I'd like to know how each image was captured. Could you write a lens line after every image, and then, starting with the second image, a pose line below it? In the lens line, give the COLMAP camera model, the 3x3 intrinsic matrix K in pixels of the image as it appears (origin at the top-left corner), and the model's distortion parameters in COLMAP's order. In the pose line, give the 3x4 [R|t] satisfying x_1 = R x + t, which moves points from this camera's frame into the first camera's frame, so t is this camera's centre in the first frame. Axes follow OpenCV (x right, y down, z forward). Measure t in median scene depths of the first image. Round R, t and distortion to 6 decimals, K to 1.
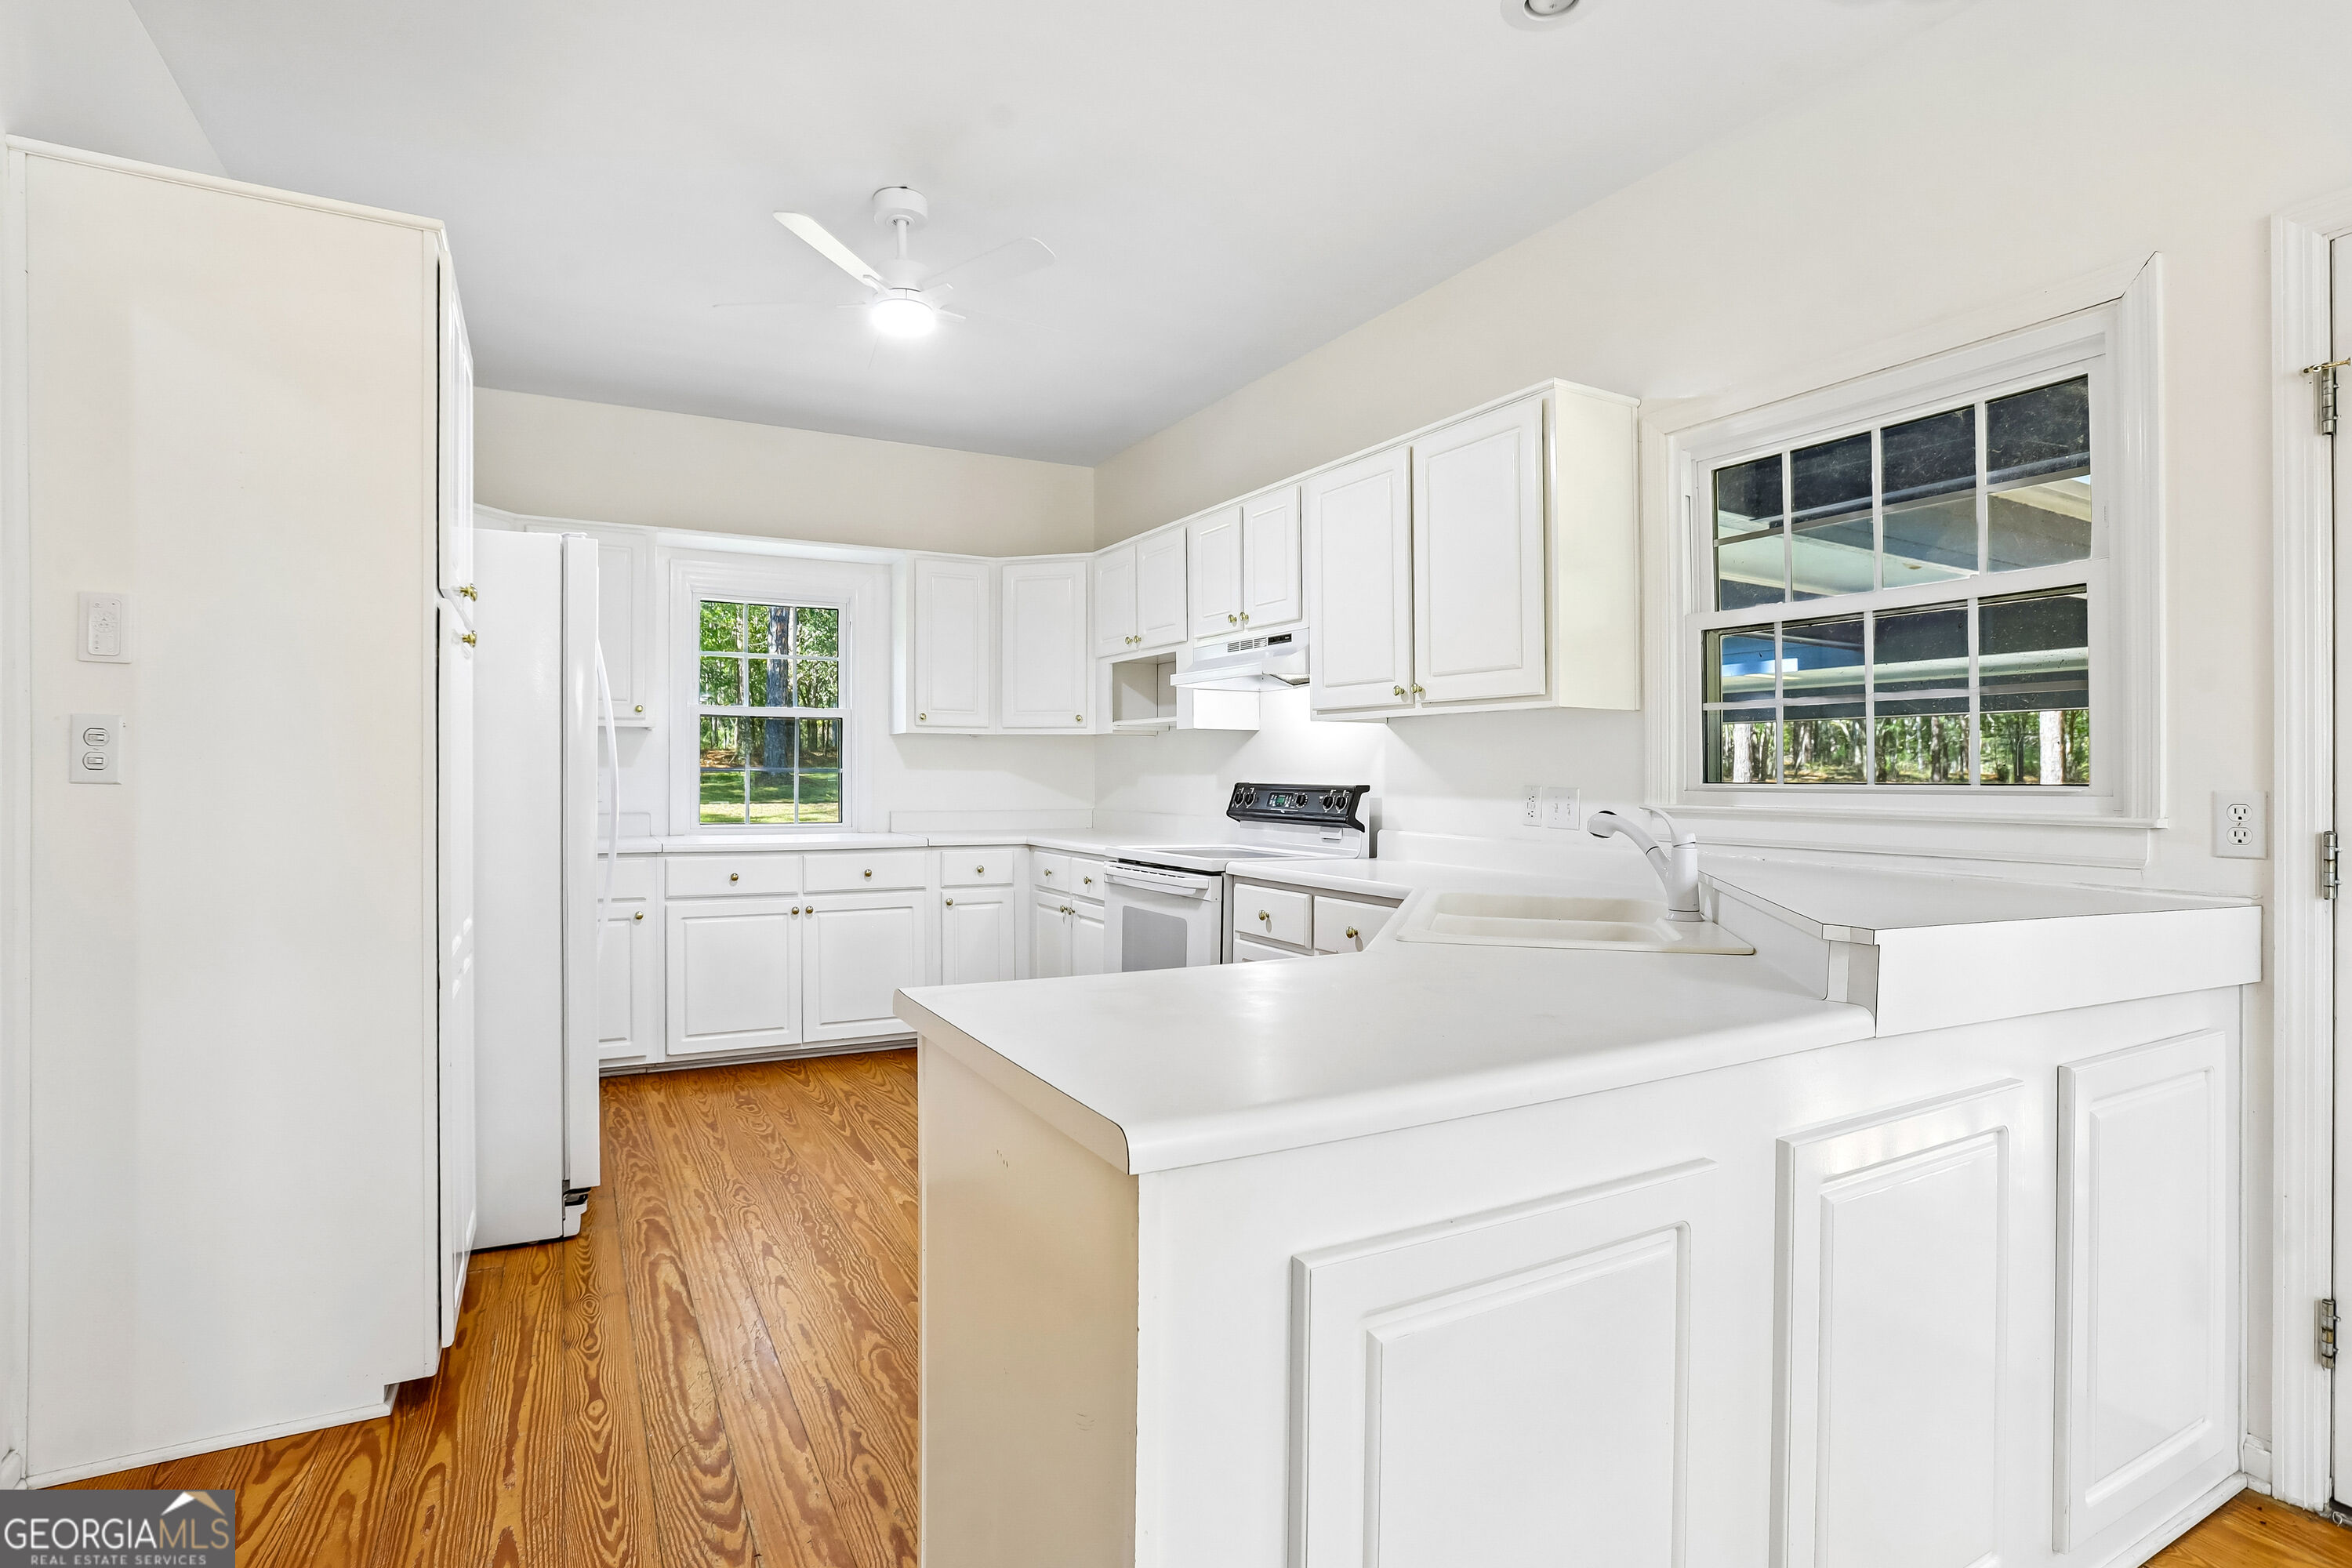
lens RADIAL K [[1117.8, 0, 1107.8], [0, 1117.8, 779.5], [0, 0, 1]] dist [-0.049630, 0.000053]
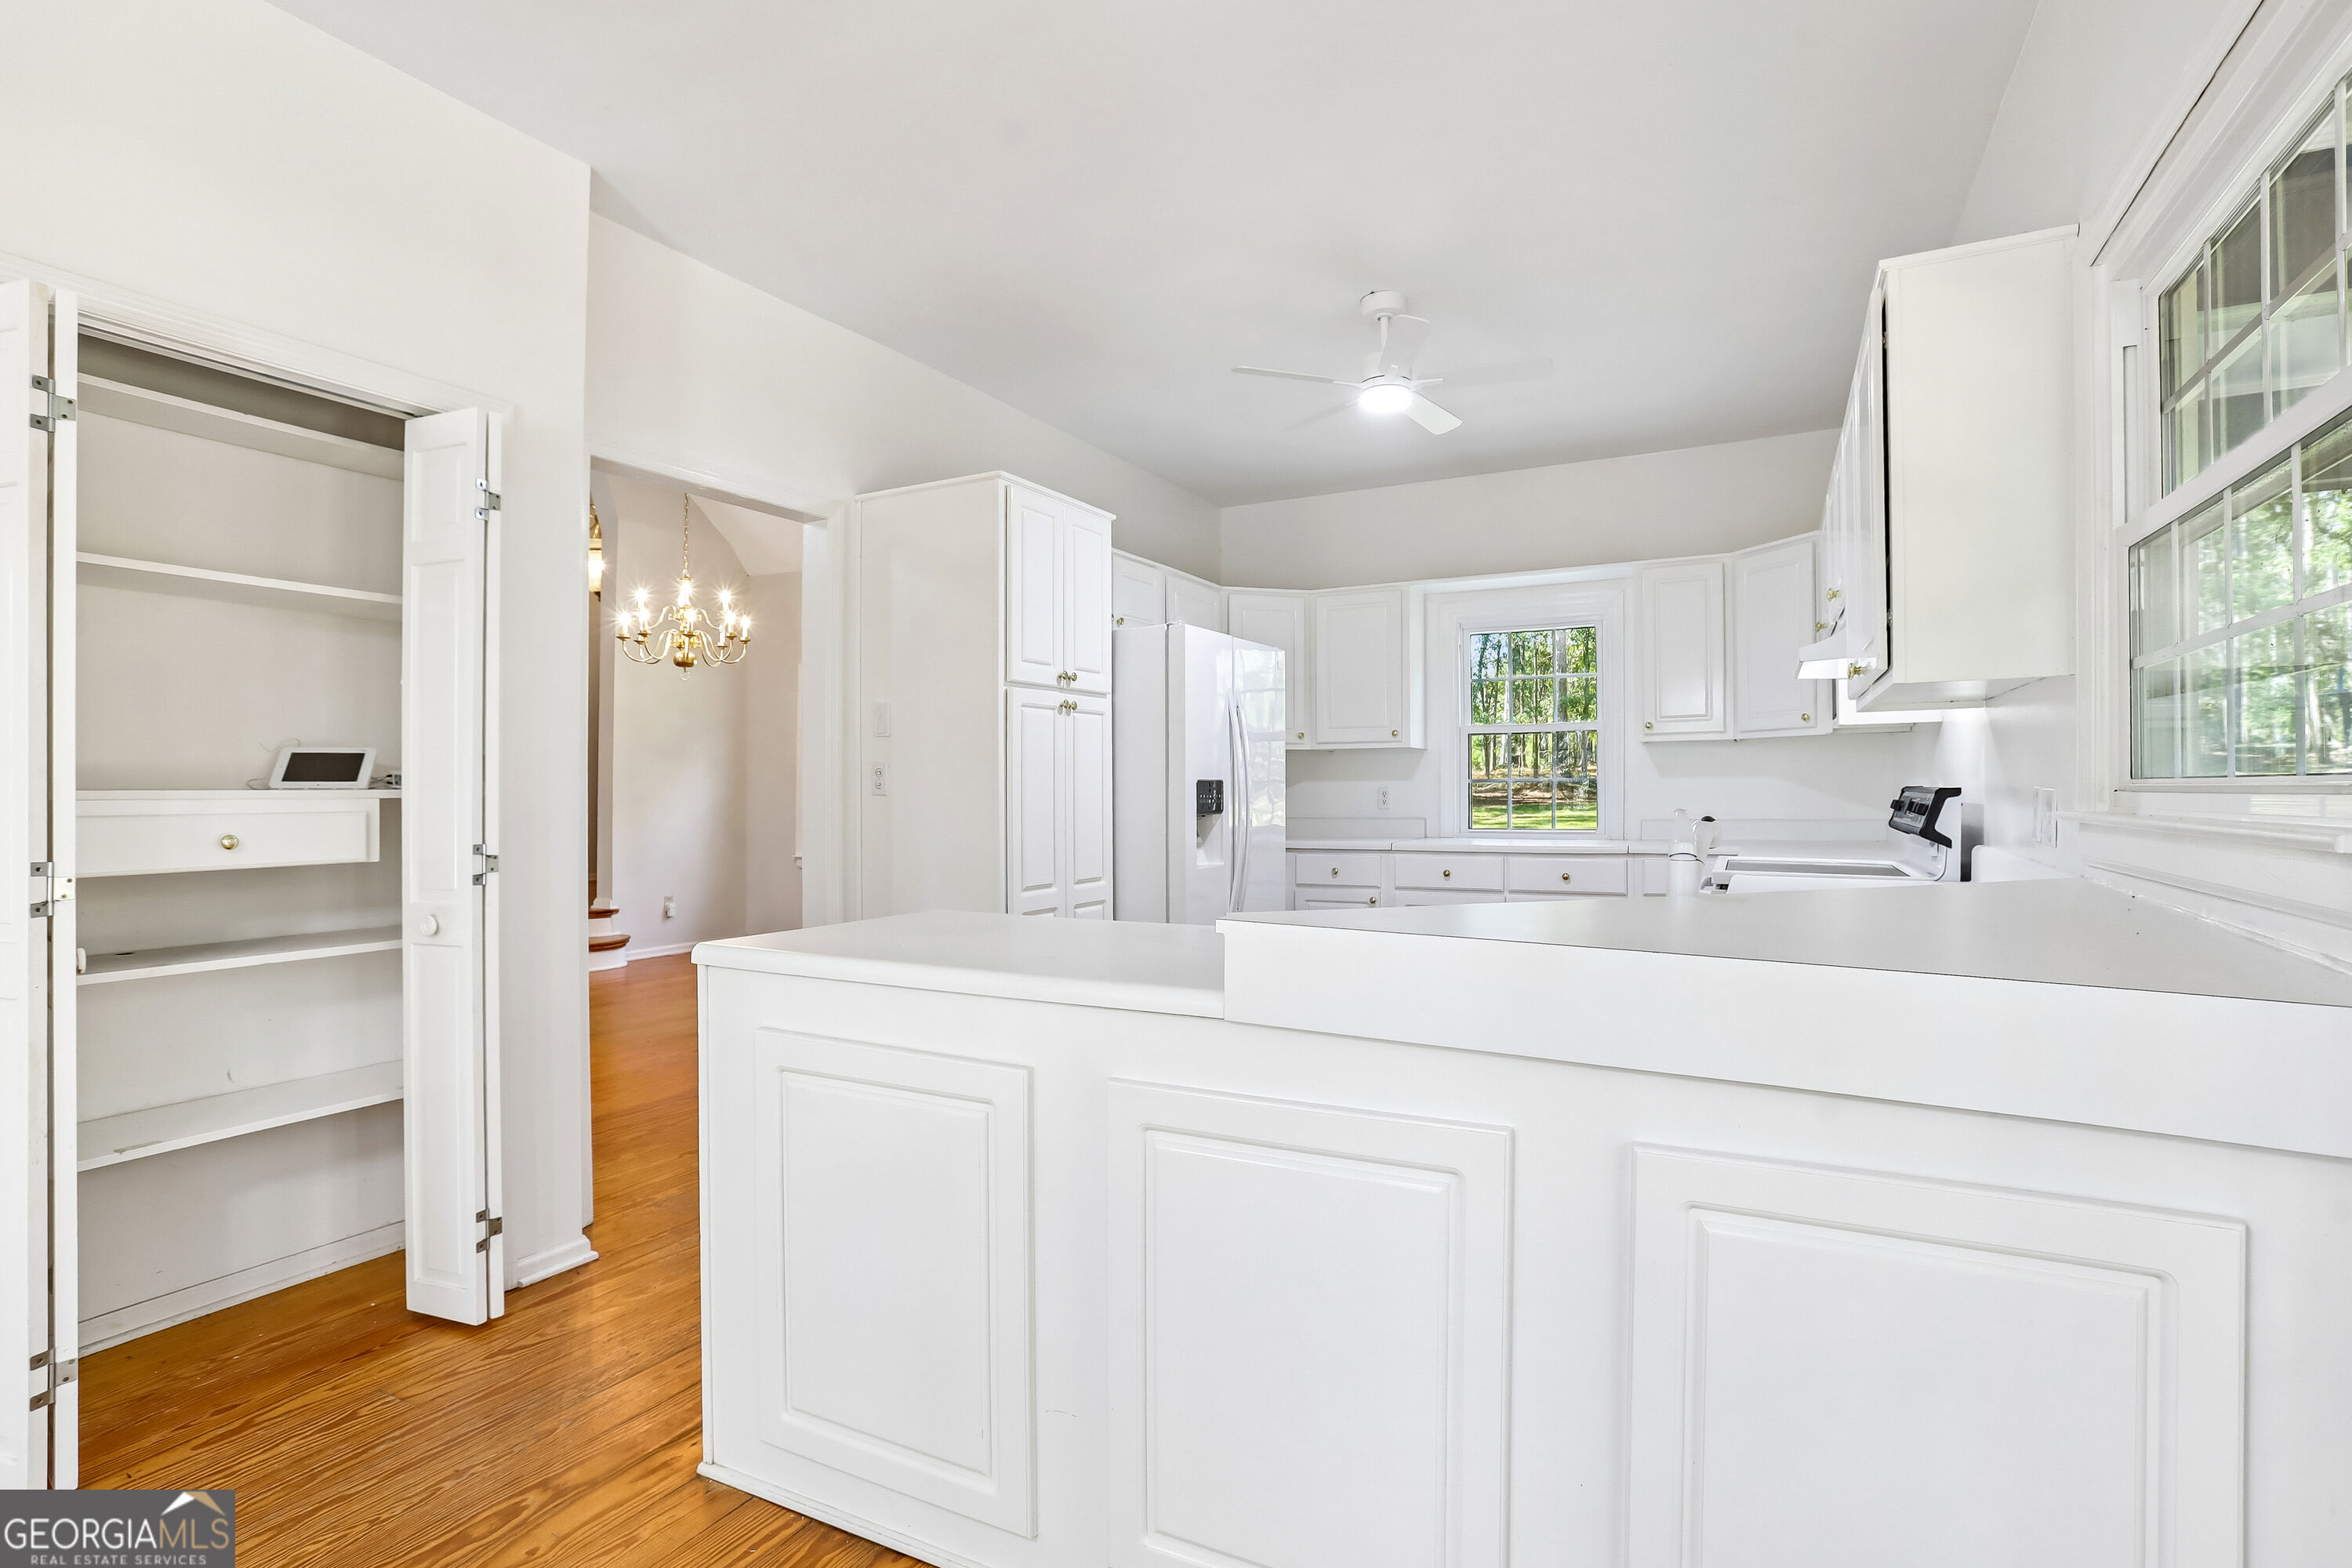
lens RADIAL K [[1140.2, 0, 1212.3], [0, 1140.2, 794.3], [0, 0, 1]] dist [-0.090917, 0.038595]
pose [[0.577311, -0.008926, -0.816475, 0.562638], [0.010236, 0.999941, -0.003693, 0.007383], [0.816460, -0.006226, 0.577368, 0.123421]]
